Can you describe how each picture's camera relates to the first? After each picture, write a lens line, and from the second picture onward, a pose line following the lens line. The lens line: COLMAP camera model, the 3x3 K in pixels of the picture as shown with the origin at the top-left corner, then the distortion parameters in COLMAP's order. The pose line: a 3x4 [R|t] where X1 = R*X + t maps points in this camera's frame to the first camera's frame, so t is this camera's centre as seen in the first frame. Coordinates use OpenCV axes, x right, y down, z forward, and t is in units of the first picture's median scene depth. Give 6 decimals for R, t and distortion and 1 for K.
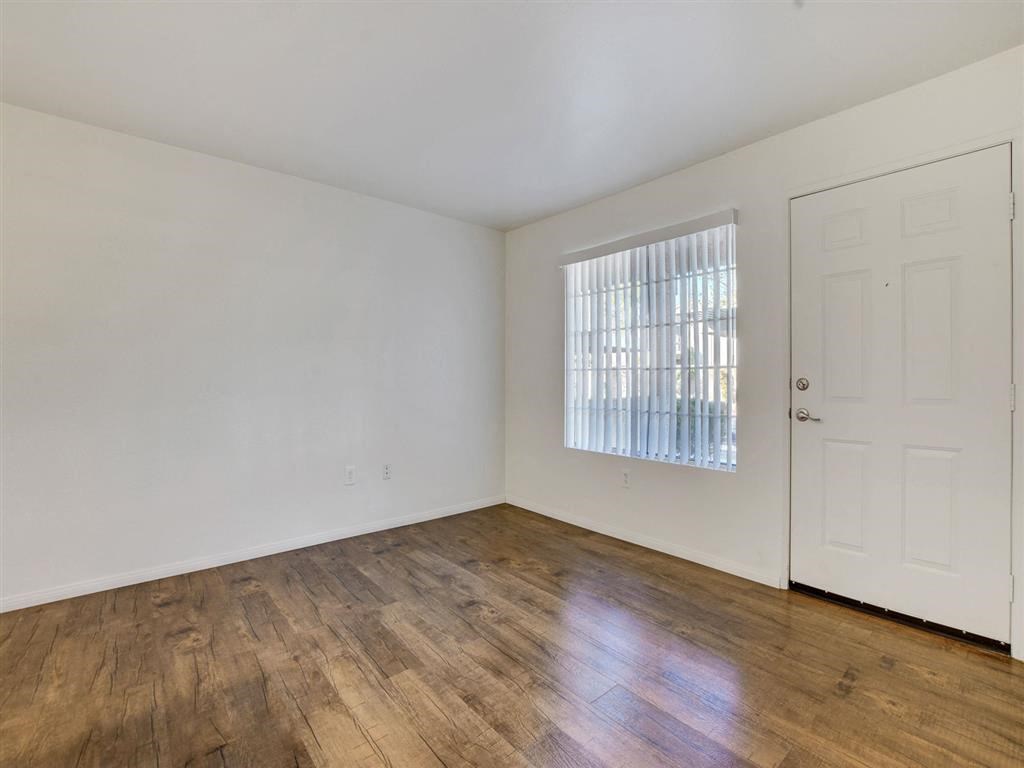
lens RADIAL K [[448.5, 0, 499.3], [0, 448.5, 379.1], [0, 0, 1]] dist [-0.027427, 0.000688]
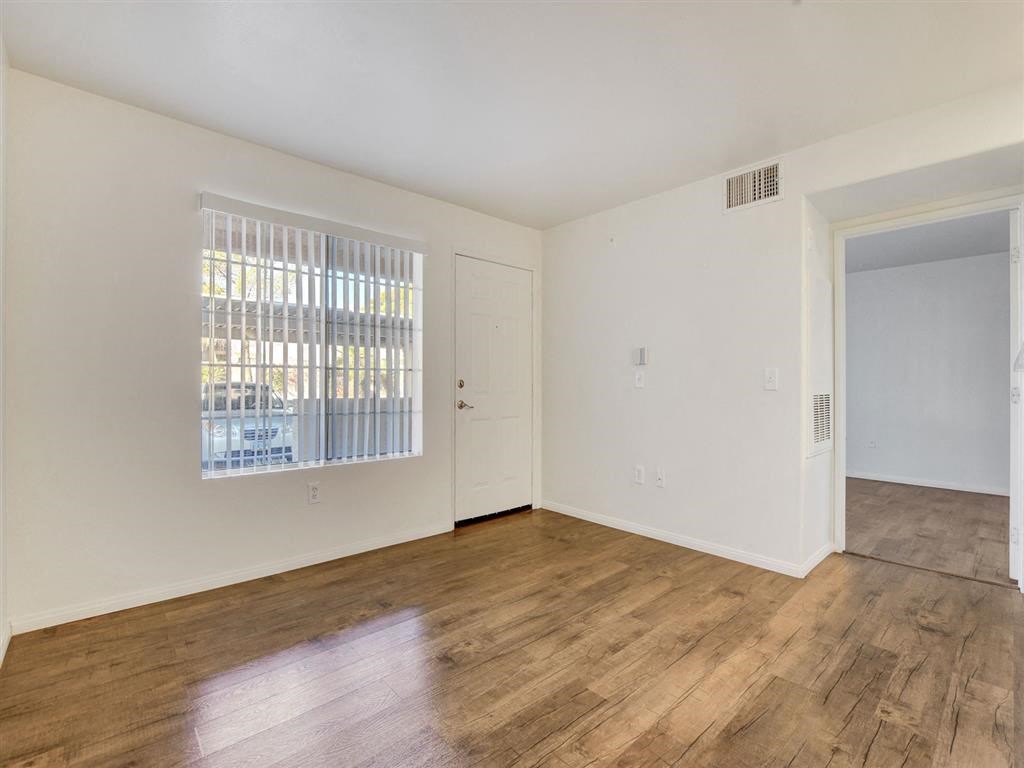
lens RADIAL K [[471.8, 0, 512.0], [0, 471.8, 384.0], [0, 0, 1]] dist [-0.029247, 0.000655]
pose [[-0.038981, -0.002350, 0.999237, -1.031423], [-0.008534, 0.999962, 0.002019, 0.008621], [-0.999204, -0.008449, -0.039000, 1.049166]]
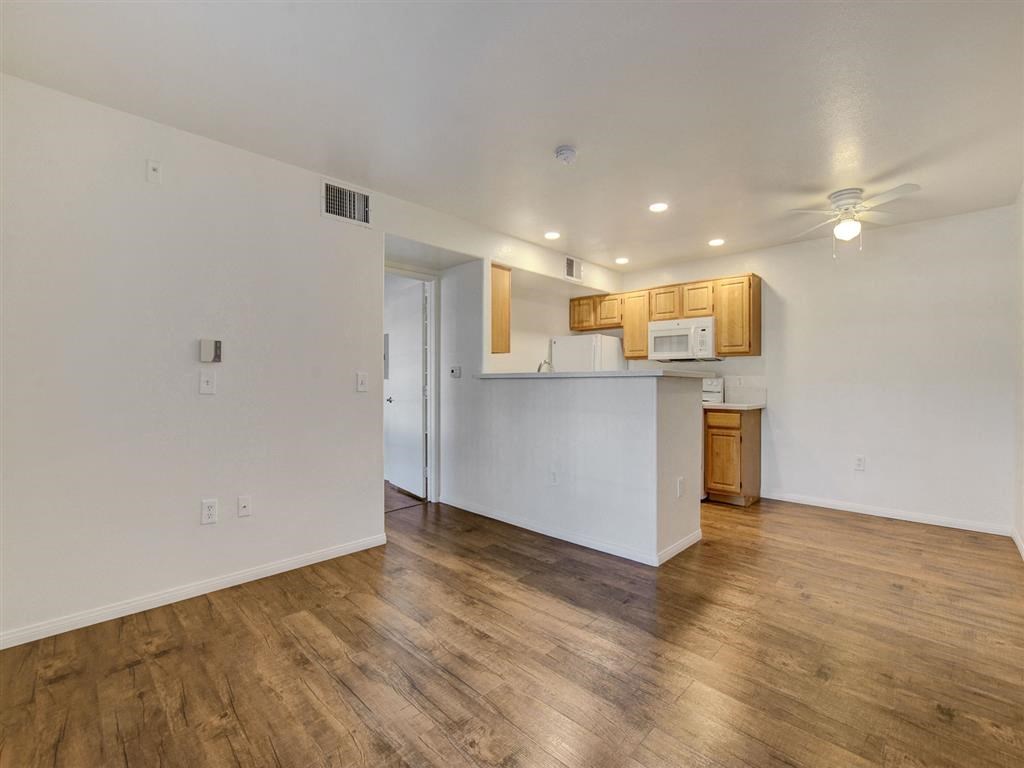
lens RADIAL K [[463.3, 0, 512.0], [0, 463.3, 384.0], [0, 0, 1]] dist [-0.027197, 0.000437]
pose [[-0.993502, -0.000572, -0.113814, 0.003676], [-0.001065, 0.999990, 0.004274, -0.011558], [0.113811, 0.004367, -0.993493, 1.837539]]
